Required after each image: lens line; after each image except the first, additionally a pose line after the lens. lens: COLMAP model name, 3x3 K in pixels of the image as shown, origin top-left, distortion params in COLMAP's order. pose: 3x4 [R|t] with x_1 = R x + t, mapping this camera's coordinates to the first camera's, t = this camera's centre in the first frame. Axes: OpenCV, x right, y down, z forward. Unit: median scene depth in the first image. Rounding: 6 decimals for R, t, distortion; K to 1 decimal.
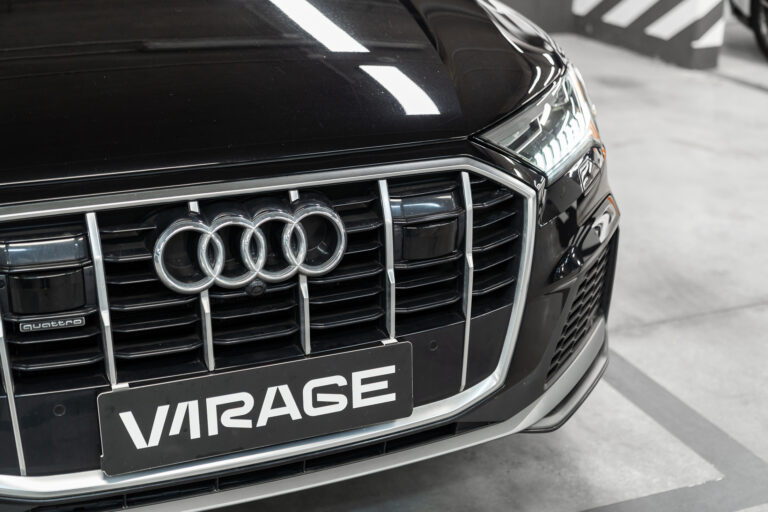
lens RADIAL K [[1227.8, 0, 382.3], [0, 1227.8, 258.1], [0, 0, 1]] dist [0.010599, 0.000000]
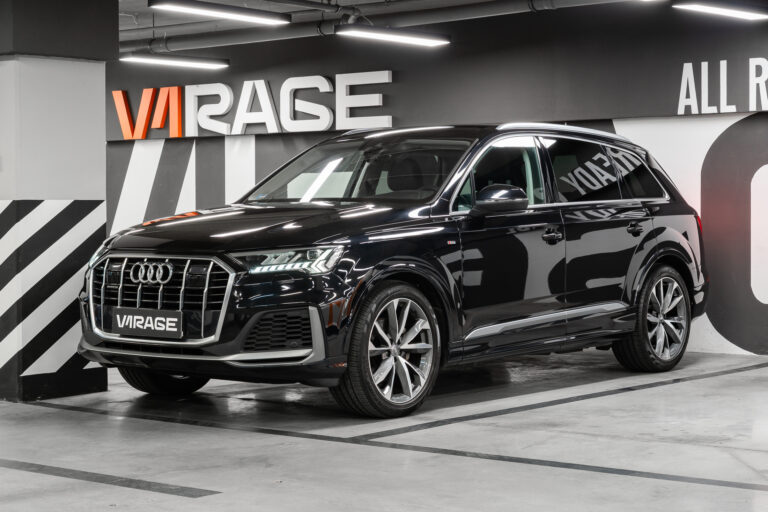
lens RADIAL K [[1501.1, 0, 381.3], [0, 1501.1, 257.7], [0, 0, 1]] dist [0.012589, 0.000000]
pose [[0.489346, 0.015998, -0.871943, 3.664302], [-0.315306, 0.935441, -0.159791, 0.397897], [0.813094, 0.353122, 0.462799, -0.393920]]
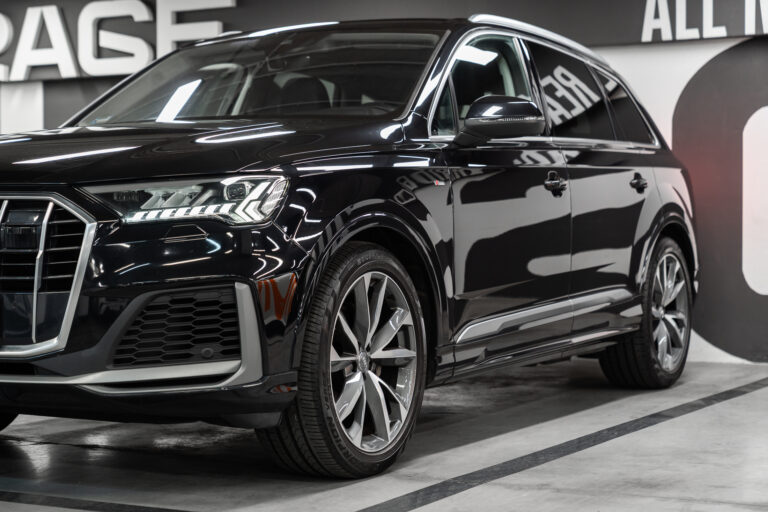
lens RADIAL K [[1501.1, 0, 383.0], [0, 1501.1, 258.8], [0, 0, 1]] dist [0.012589, 0.000000]
pose [[0.631669, 0.005668, -0.775218, 1.996148], [-0.278557, 0.934850, -0.220141, 0.333422], [0.723464, 0.354999, 0.592094, 0.166902]]
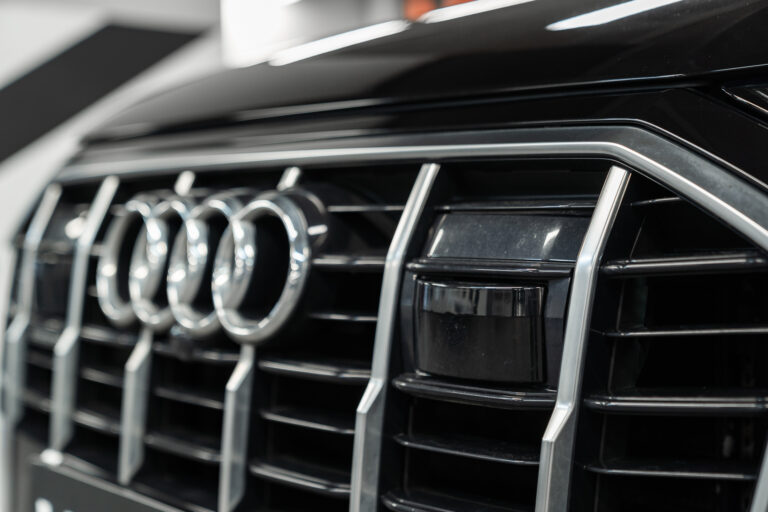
lens RADIAL K [[1282.8, 0, 384.4], [0, 1282.8, 254.2], [0, 0, 1]] dist [-0.011079, 0.000000]
pose [[0.266523, 0.019616, -0.963629, 0.411231], [-0.348559, 0.934086, -0.077391, 0.001957], [0.898595, 0.356508, 0.255793, 0.901870]]
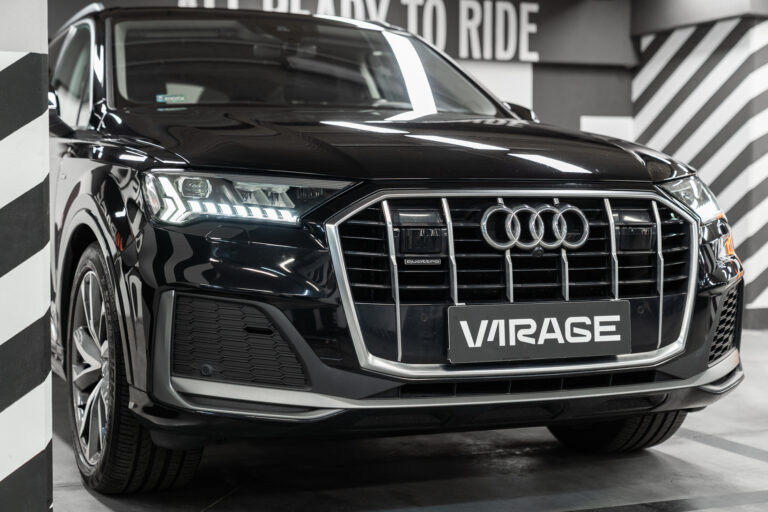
lens RADIAL K [[1373.2, 0, 378.2], [0, 1373.2, 256.0], [0, 0, 1]] dist [0.028386, 0.000000]
pose [[0.999907, -0.007421, 0.011434, -0.323213], [0.010700, 0.946987, -0.321094, 0.587628], [-0.008445, 0.321186, 0.946978, -0.680883]]
